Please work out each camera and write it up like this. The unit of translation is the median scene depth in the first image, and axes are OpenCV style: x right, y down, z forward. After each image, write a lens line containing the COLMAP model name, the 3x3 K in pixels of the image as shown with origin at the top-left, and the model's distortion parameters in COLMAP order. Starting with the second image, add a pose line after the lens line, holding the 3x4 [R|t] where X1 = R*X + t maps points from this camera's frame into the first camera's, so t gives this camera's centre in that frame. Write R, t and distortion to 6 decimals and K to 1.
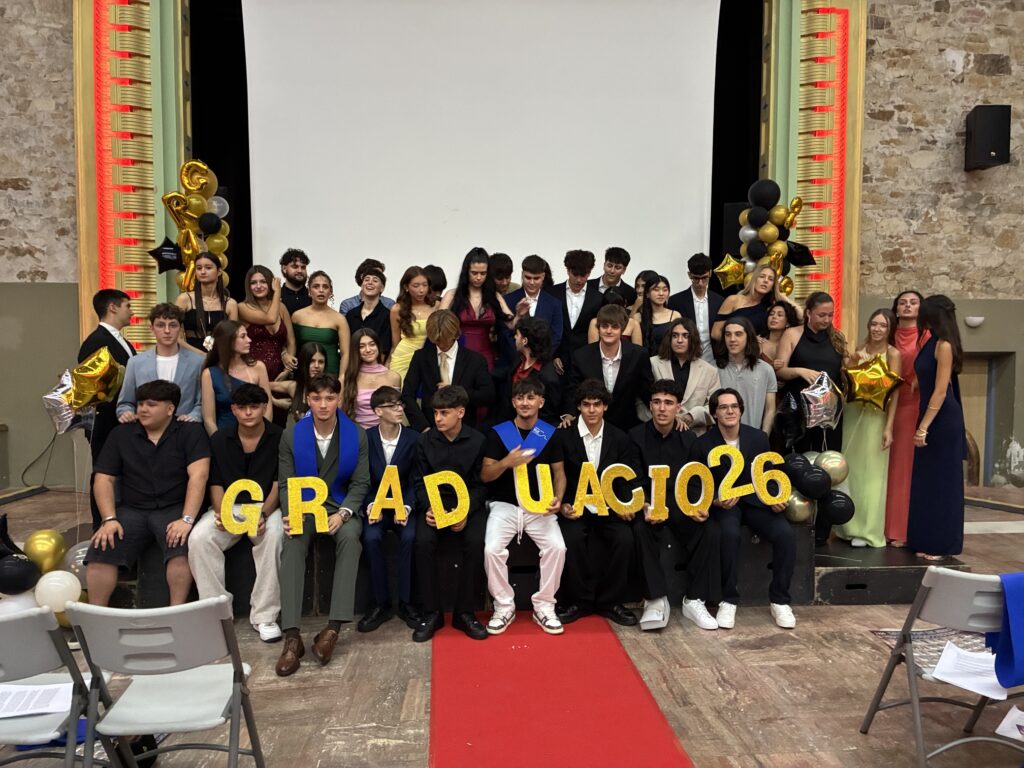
lens RADIAL K [[784.4, 0, 507.6], [0, 784.4, 383.0], [0, 0, 1]] dist [-0.009917, -0.046164]
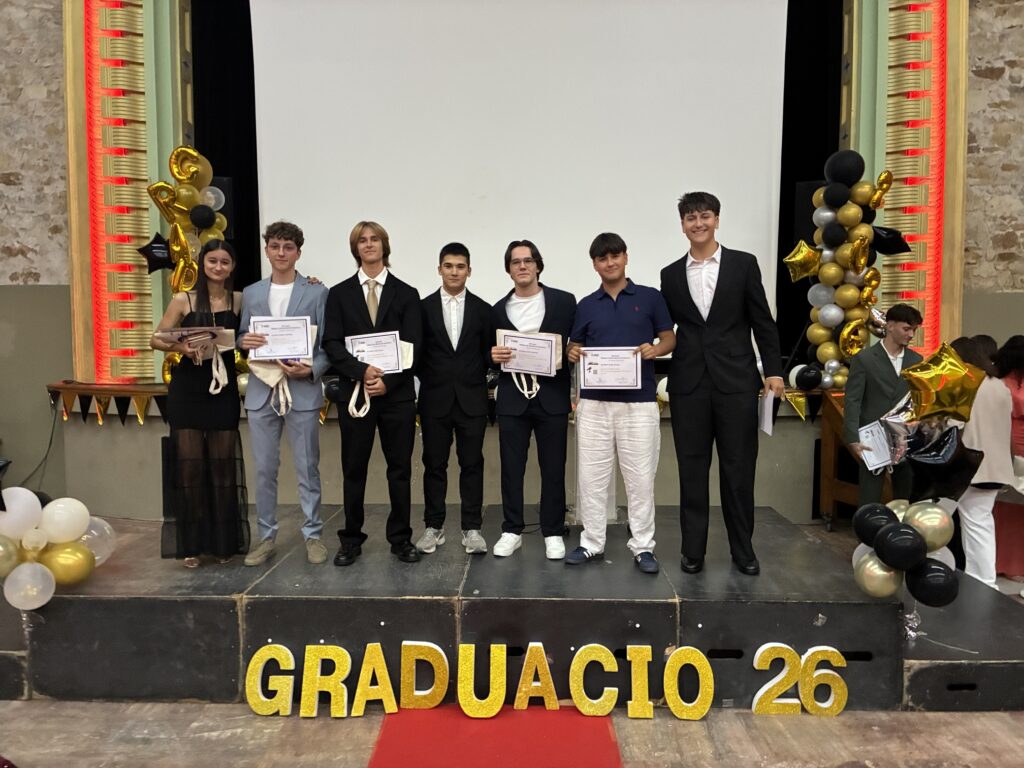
lens RADIAL K [[784.4, 0, 509.1], [0, 784.4, 380.0], [0, 0, 1]] dist [-0.009917, -0.046164]
pose [[0.994828, 0.000577, -0.101575, 0.056995], [-0.000440, 0.999999, 0.001368, -0.017491], [0.101576, -0.001316, 0.994827, 0.137497]]
